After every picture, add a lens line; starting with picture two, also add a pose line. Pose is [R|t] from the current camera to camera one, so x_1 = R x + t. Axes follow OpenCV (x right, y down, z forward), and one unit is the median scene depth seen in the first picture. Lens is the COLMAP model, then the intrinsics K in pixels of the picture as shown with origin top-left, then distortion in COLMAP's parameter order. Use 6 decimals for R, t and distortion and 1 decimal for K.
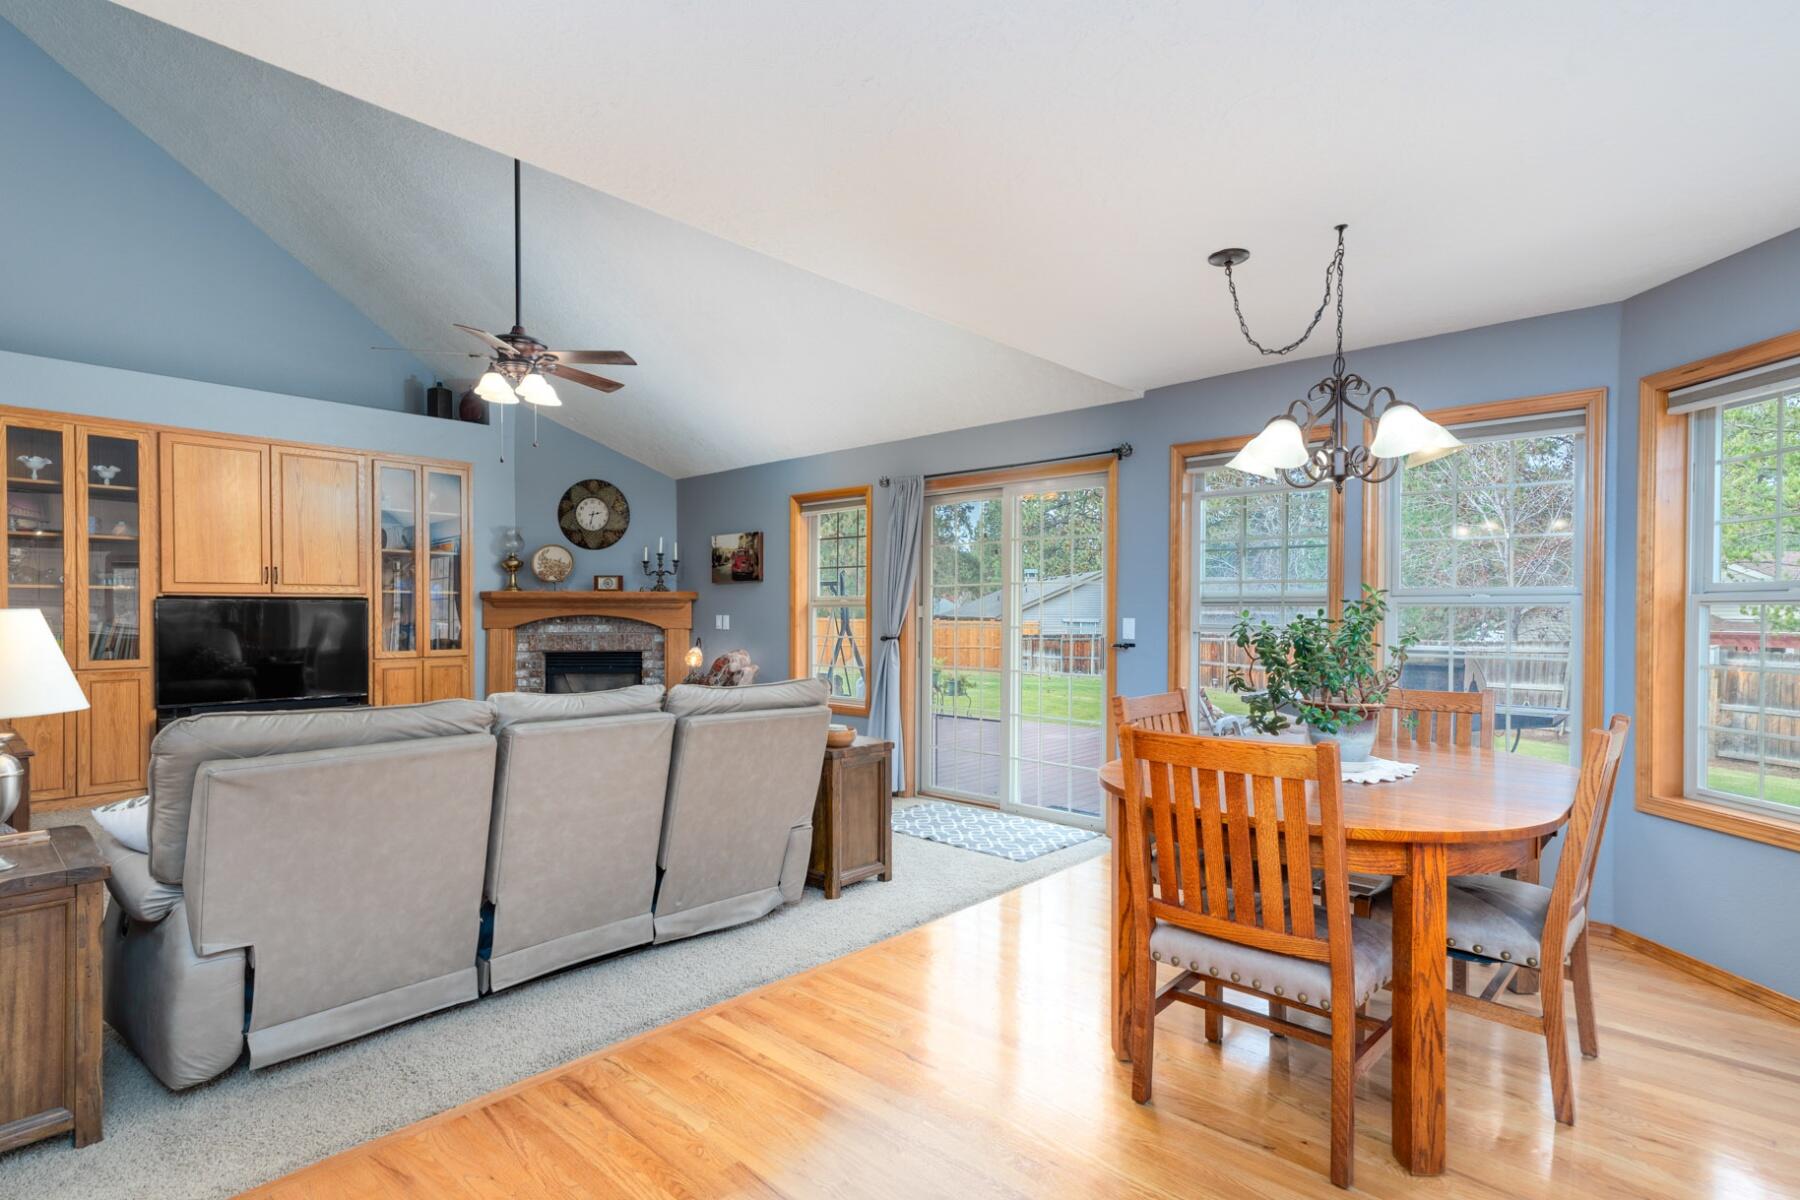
lens RADIAL K [[887.6, 0, 897.2], [0, 887.6, 620.5], [0, 0, 1]] dist [0.015264, 0.000201]
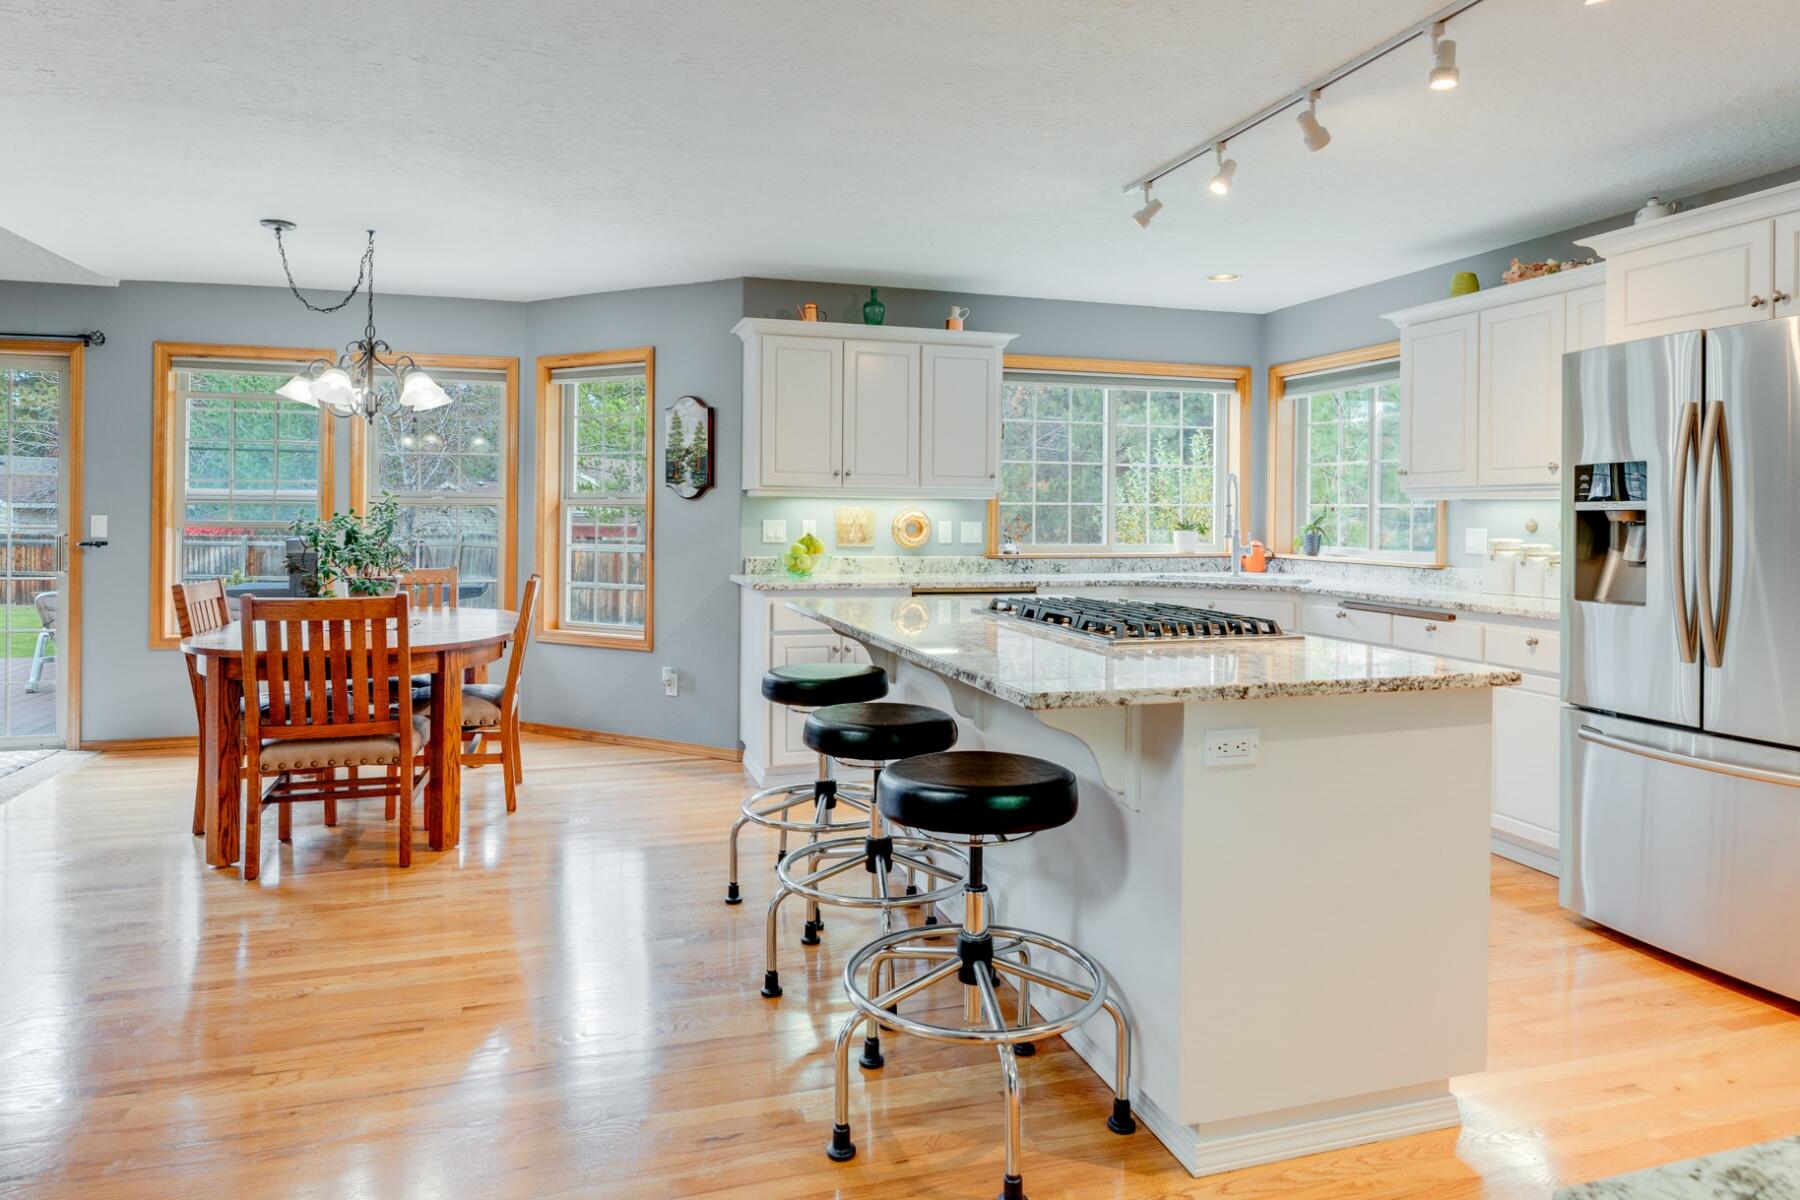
lens RADIAL K [[903.5, 0, 894.4], [0, 903.5, 504.3], [0, 0, 1]] dist [0.000144, 0.000268]
pose [[0.462120, 0.007813, 0.886783, -0.272343], [0.003399, 0.999938, -0.010581, -0.001599], [-0.886811, 0.007904, 0.462065, -0.267440]]
